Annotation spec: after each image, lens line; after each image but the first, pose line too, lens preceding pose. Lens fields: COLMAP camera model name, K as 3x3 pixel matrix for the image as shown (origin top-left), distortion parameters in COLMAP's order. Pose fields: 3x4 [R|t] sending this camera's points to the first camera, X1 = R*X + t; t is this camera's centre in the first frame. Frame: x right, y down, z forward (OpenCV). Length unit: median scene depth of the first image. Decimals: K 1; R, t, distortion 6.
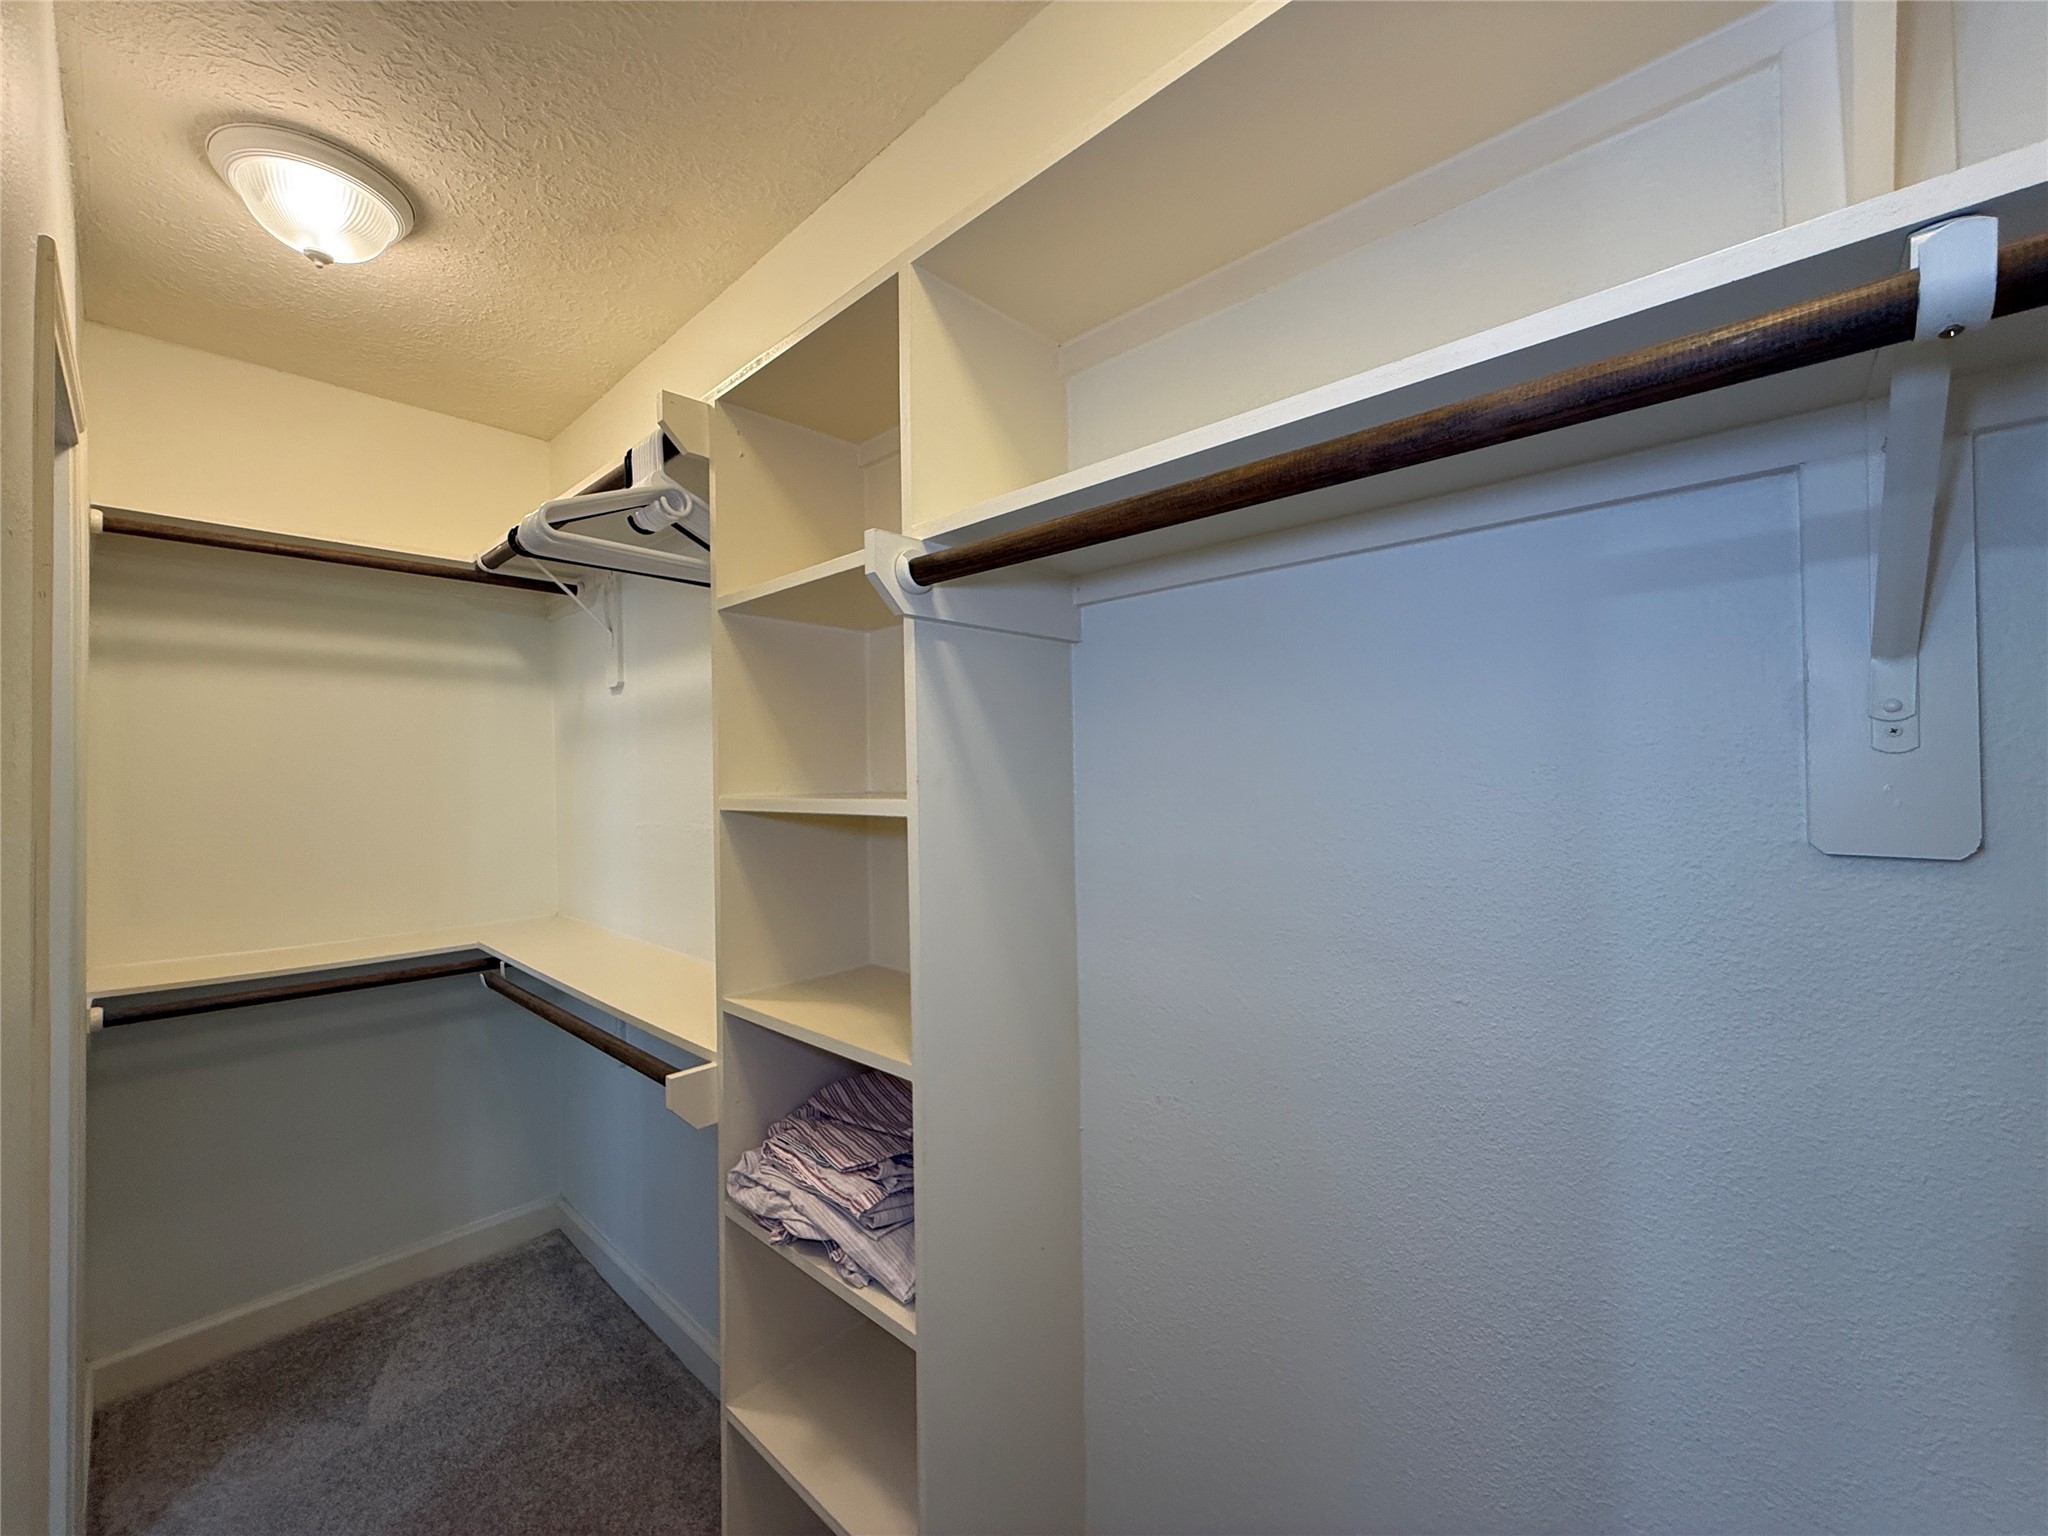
lens RADIAL K [[813.2, 0, 1021.9], [0, 813.2, 770.4], [0, 0, 1]] dist [-0.001365, 0.000182]
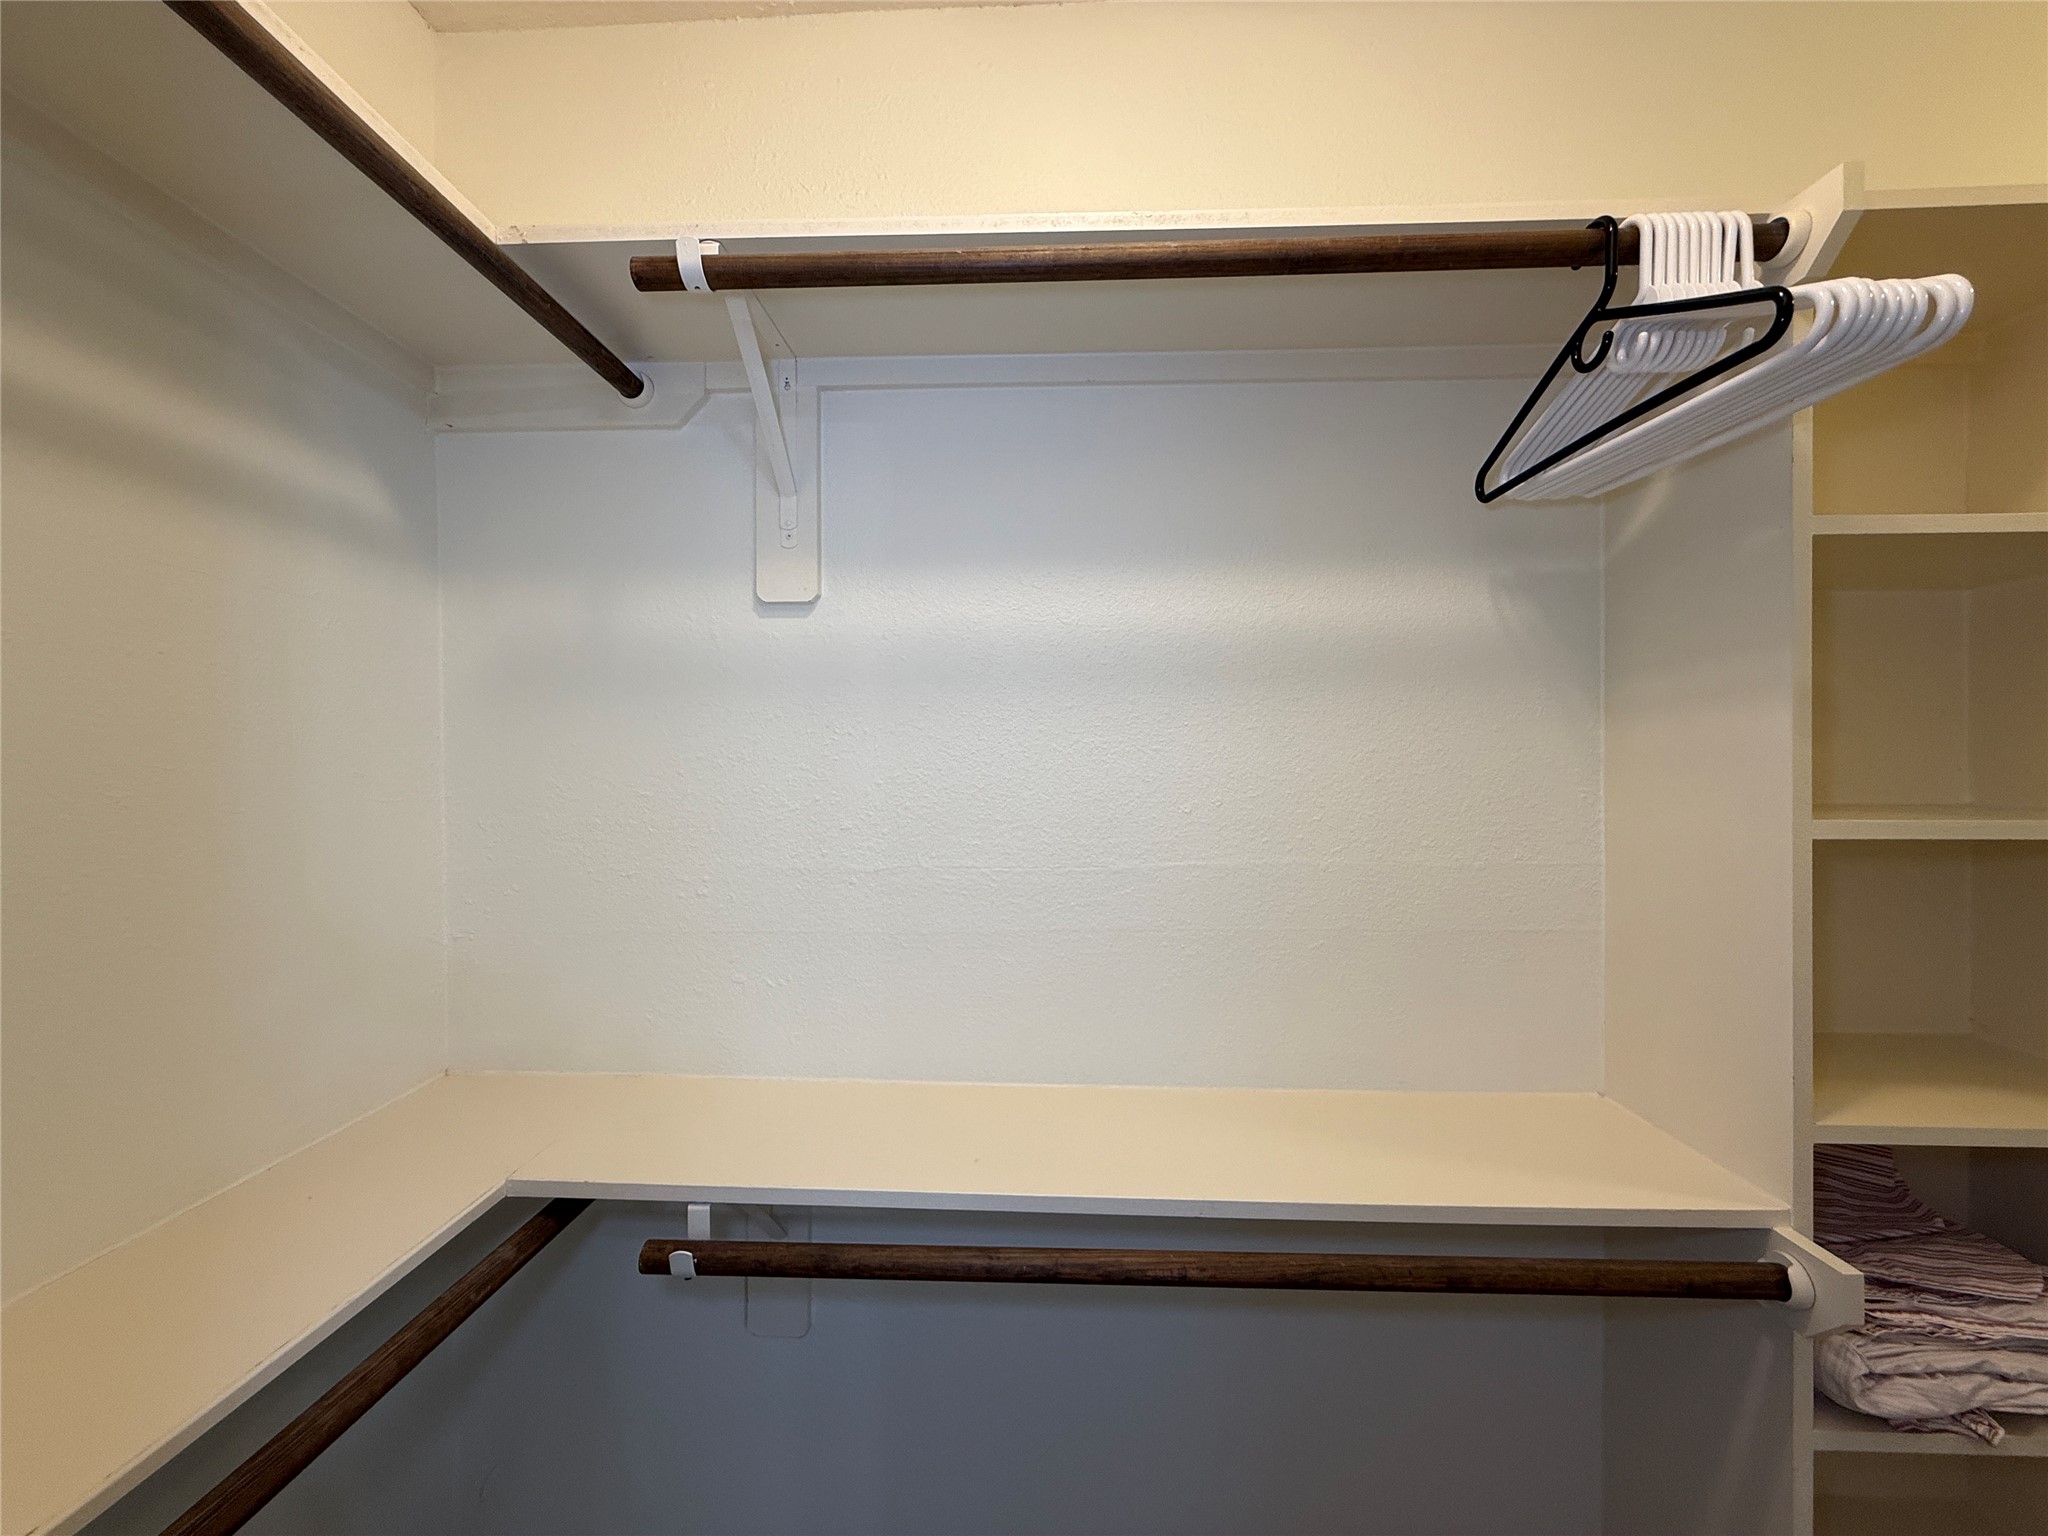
lens RADIAL K [[813.2, 0, 1018.5], [0, 813.2, 766.0], [0, 0, 1]] dist [-0.001365, 0.000182]
pose [[0.768241, -0.004914, 0.640142, -0.738309], [-0.011396, 0.999707, 0.021351, -0.012571], [-0.640060, -0.023698, 0.767960, 0.524837]]
